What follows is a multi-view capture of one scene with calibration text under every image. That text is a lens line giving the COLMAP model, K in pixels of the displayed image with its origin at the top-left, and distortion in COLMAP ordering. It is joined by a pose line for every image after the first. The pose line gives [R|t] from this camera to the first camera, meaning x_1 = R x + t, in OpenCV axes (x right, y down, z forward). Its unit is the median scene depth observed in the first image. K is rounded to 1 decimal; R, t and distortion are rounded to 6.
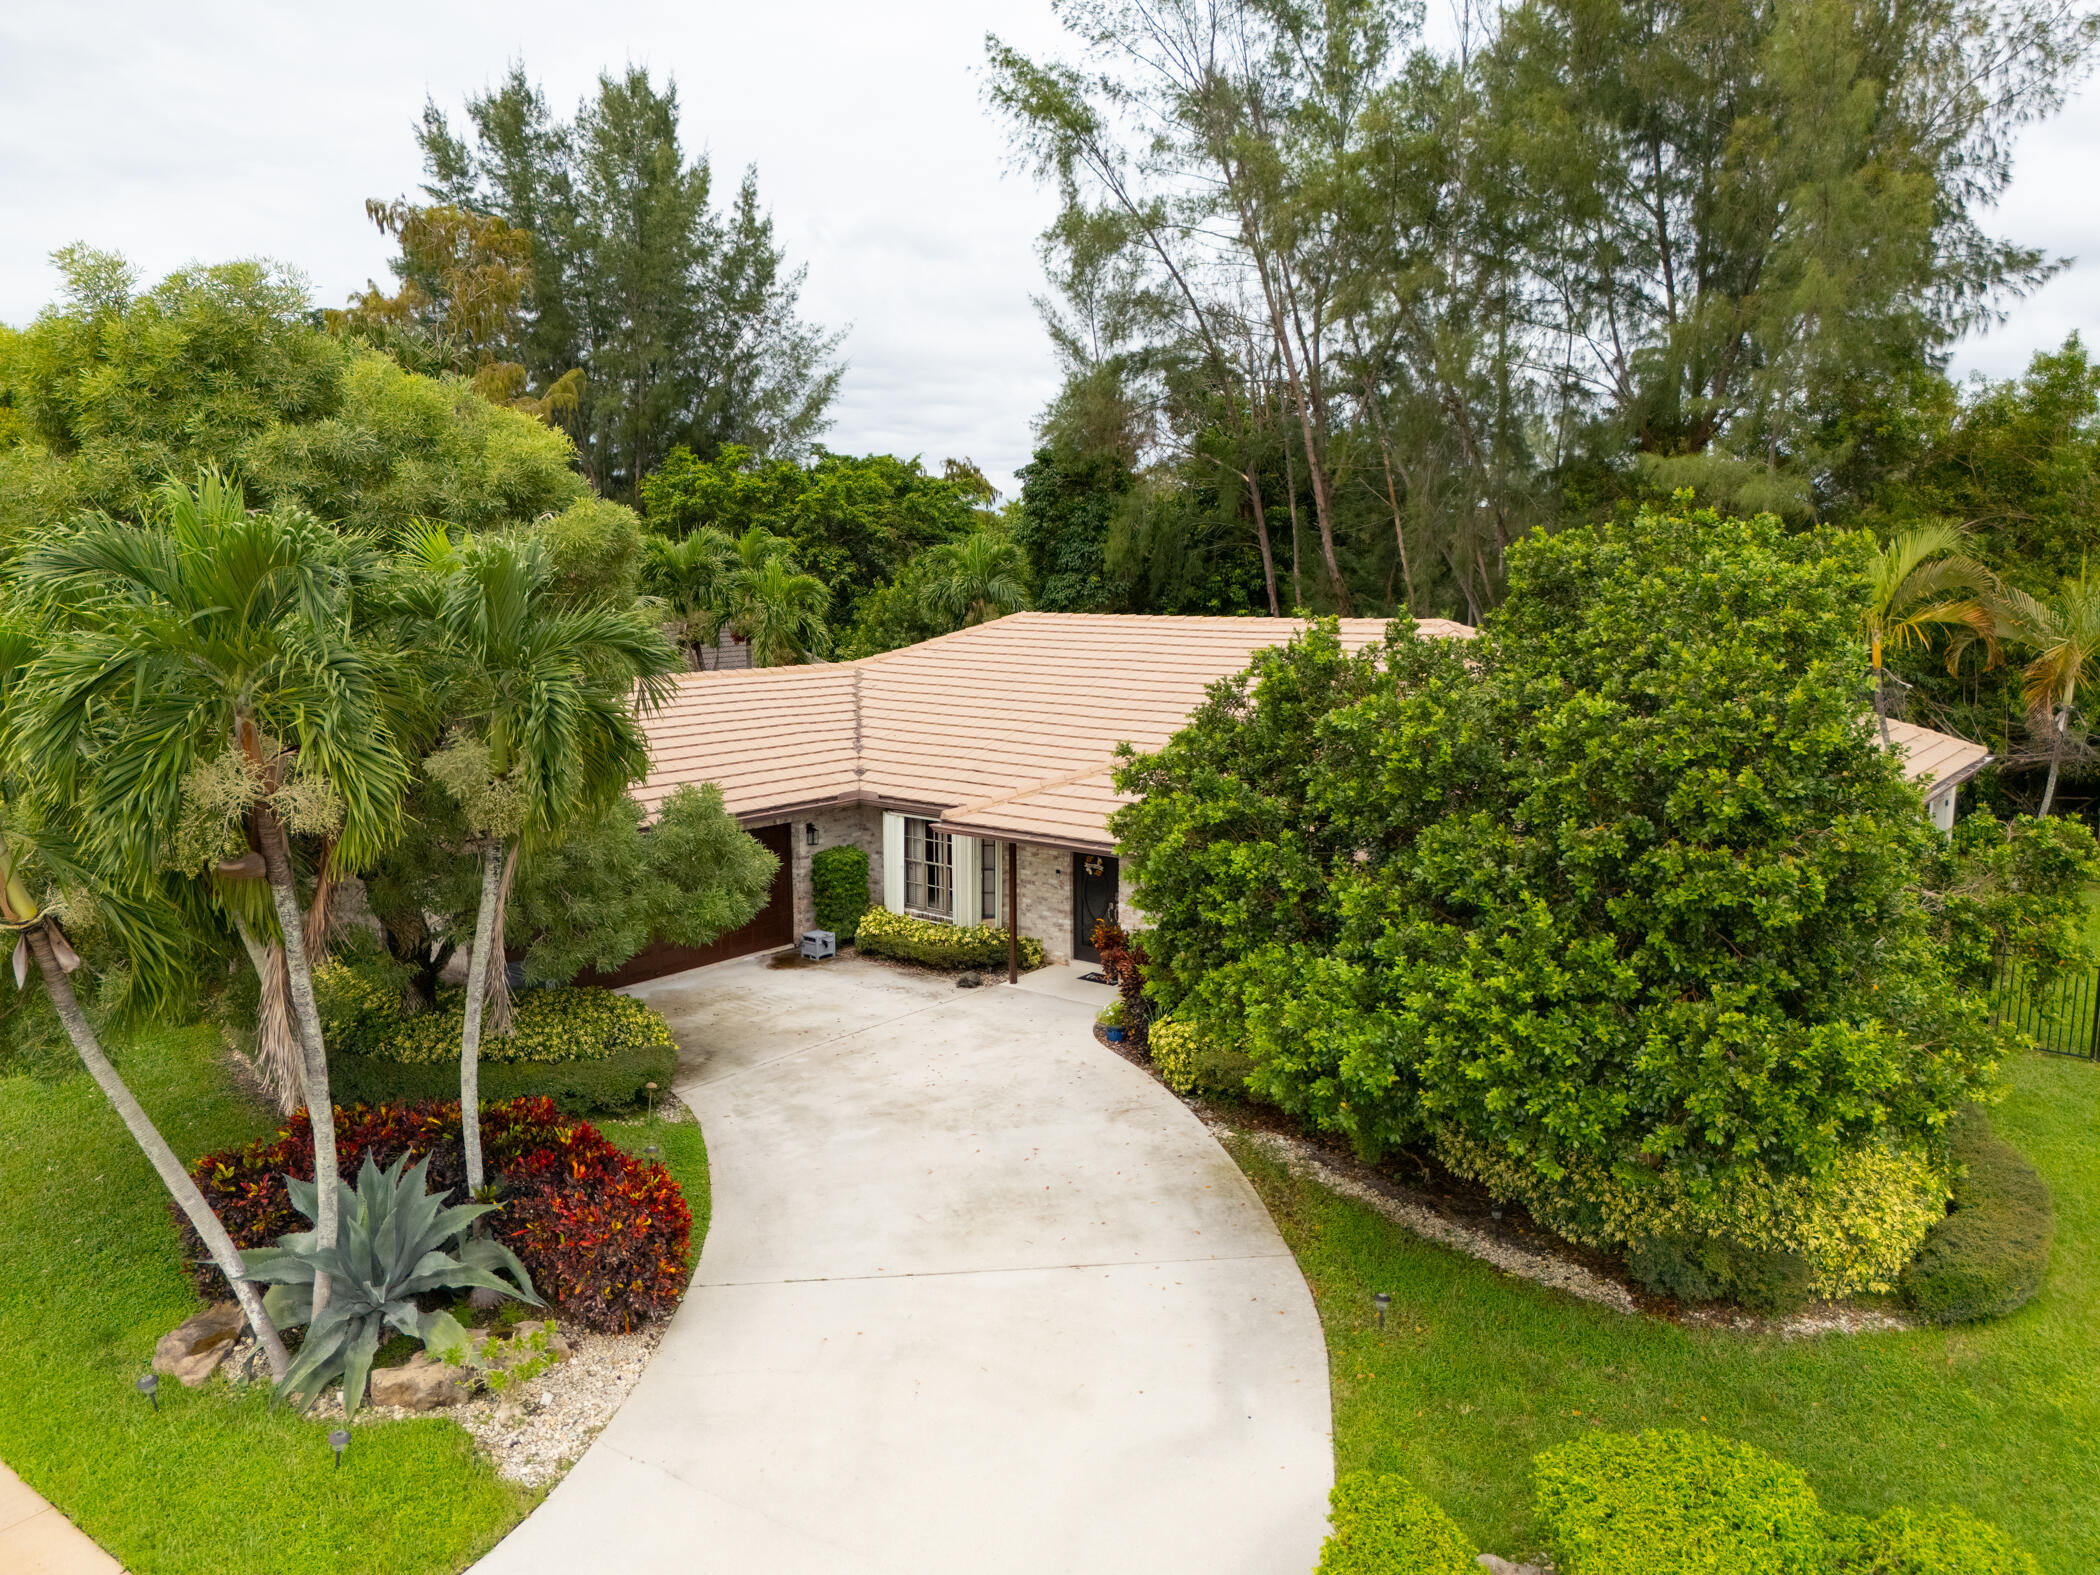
lens RADIAL K [[1601.2, 0, 1060.6], [0, 1601.2, 775.2], [0, 0, 1]] dist [0.042336, -0.016482]
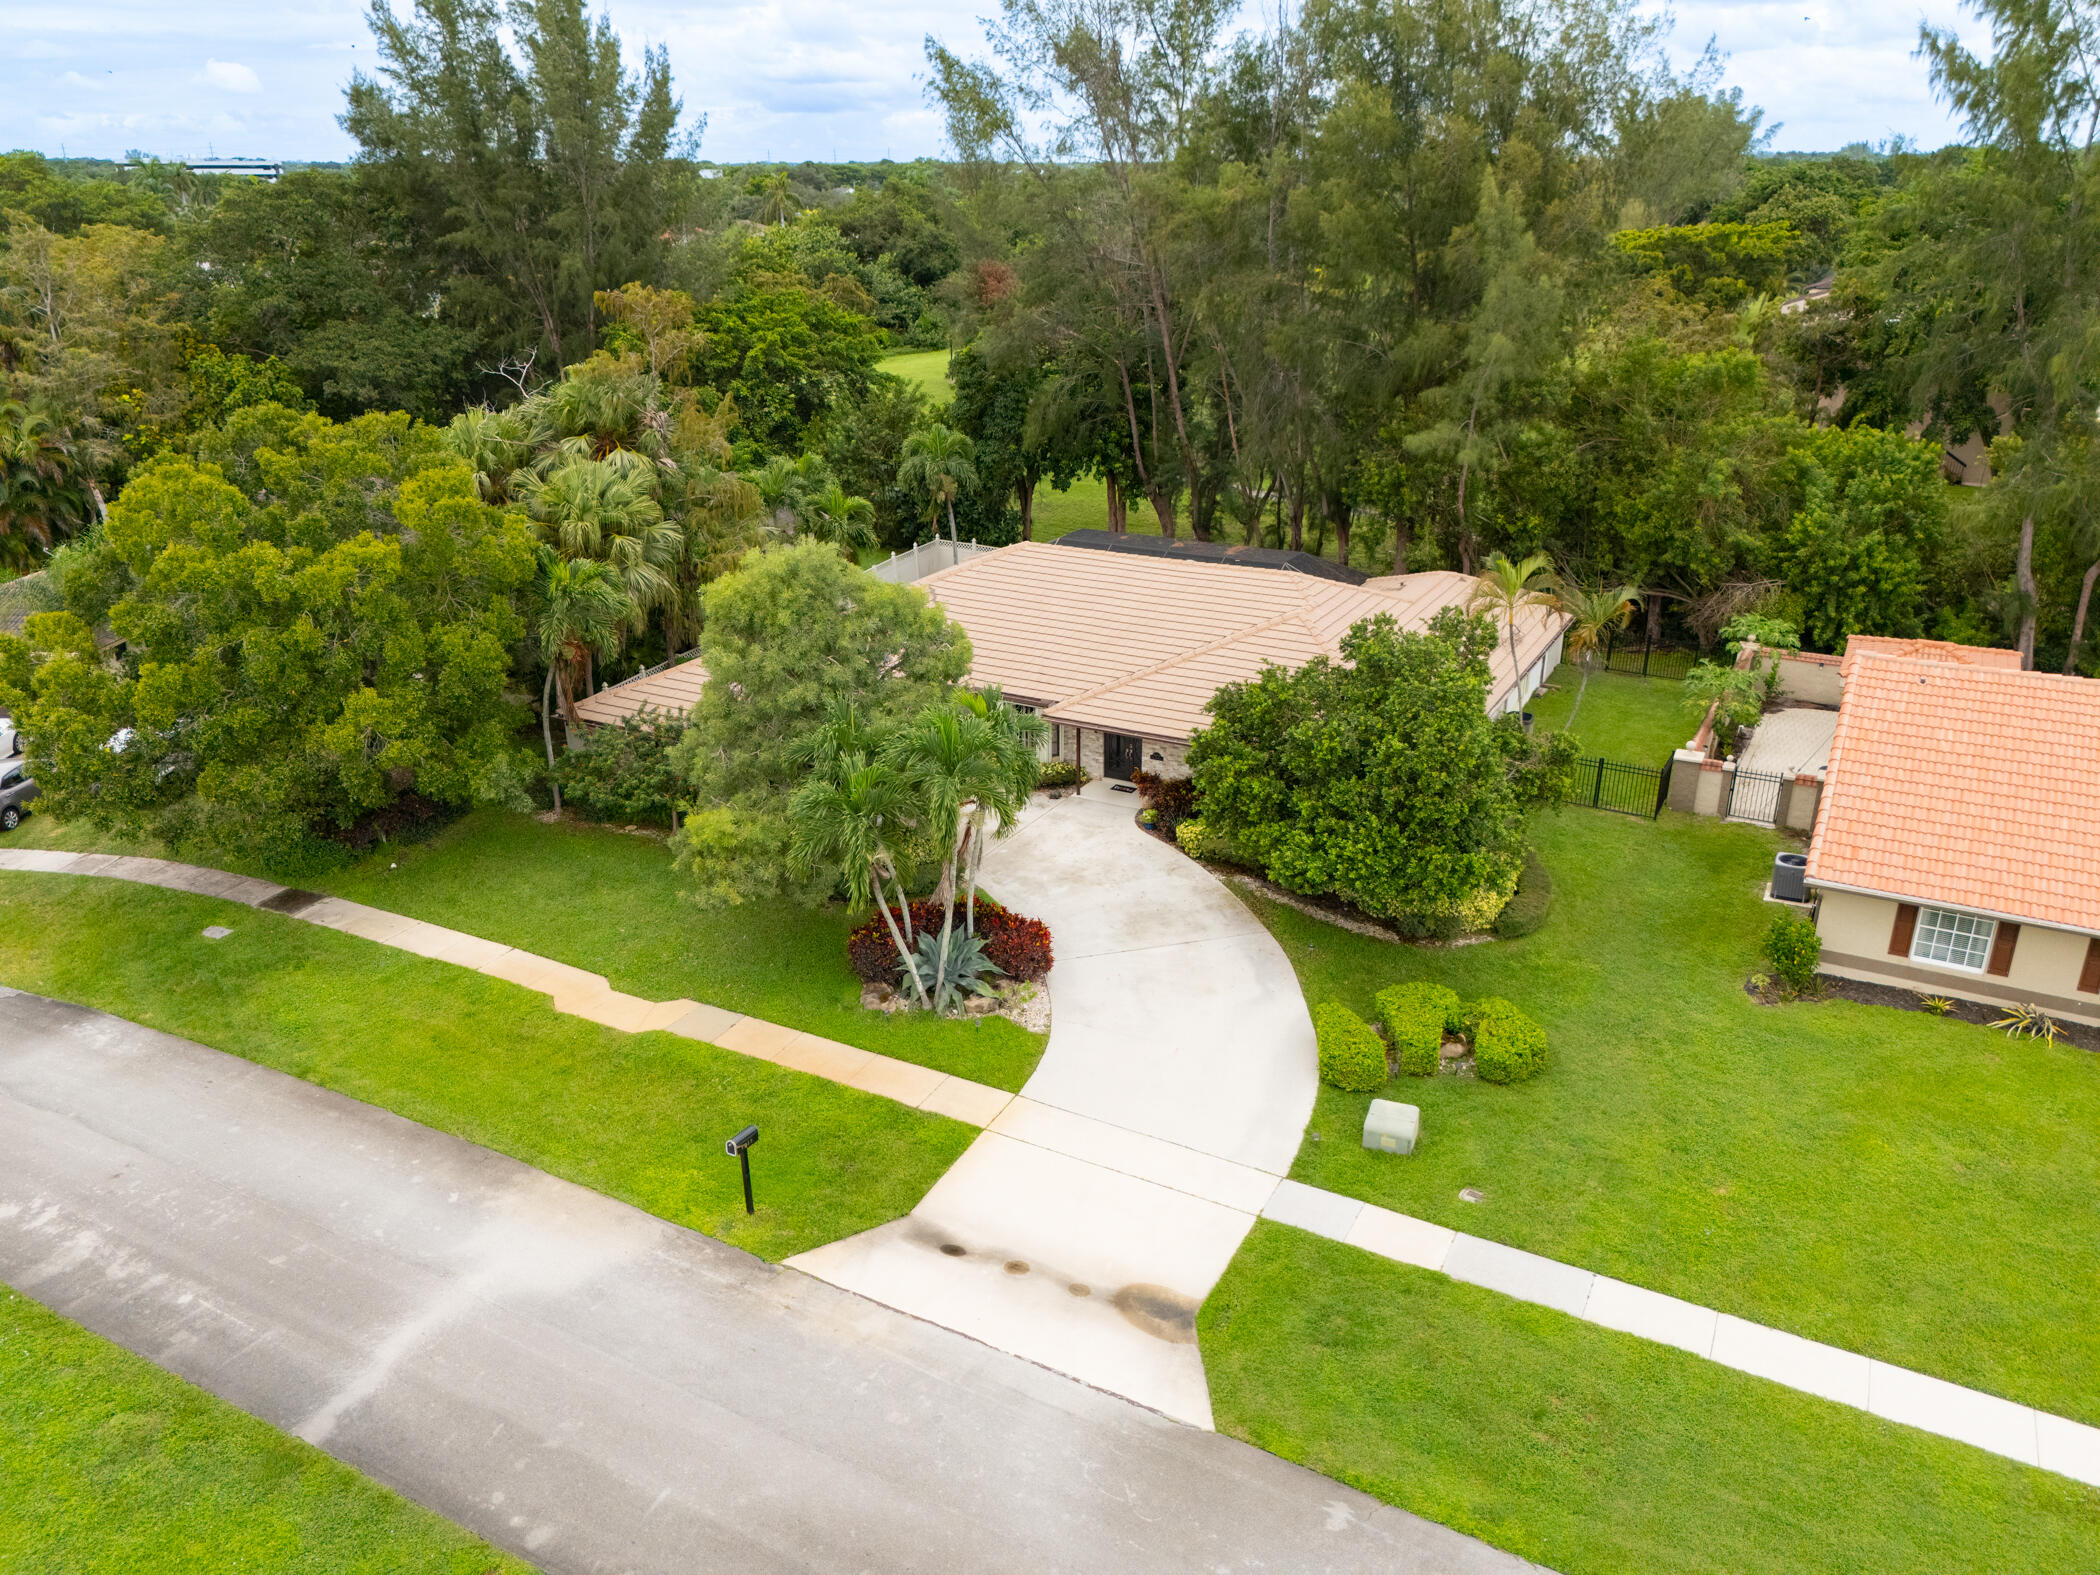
lens RADIAL K [[1601.2, 0, 1046.3], [0, 1601.2, 795.2], [0, 0, 1]] dist [0.042336, -0.016482]
pose [[0.987654, -0.066296, 0.141933, -0.570074], [0.030880, 0.970650, 0.238505, -0.544534], [-0.153579, -0.231177, 0.960714, -1.372818]]
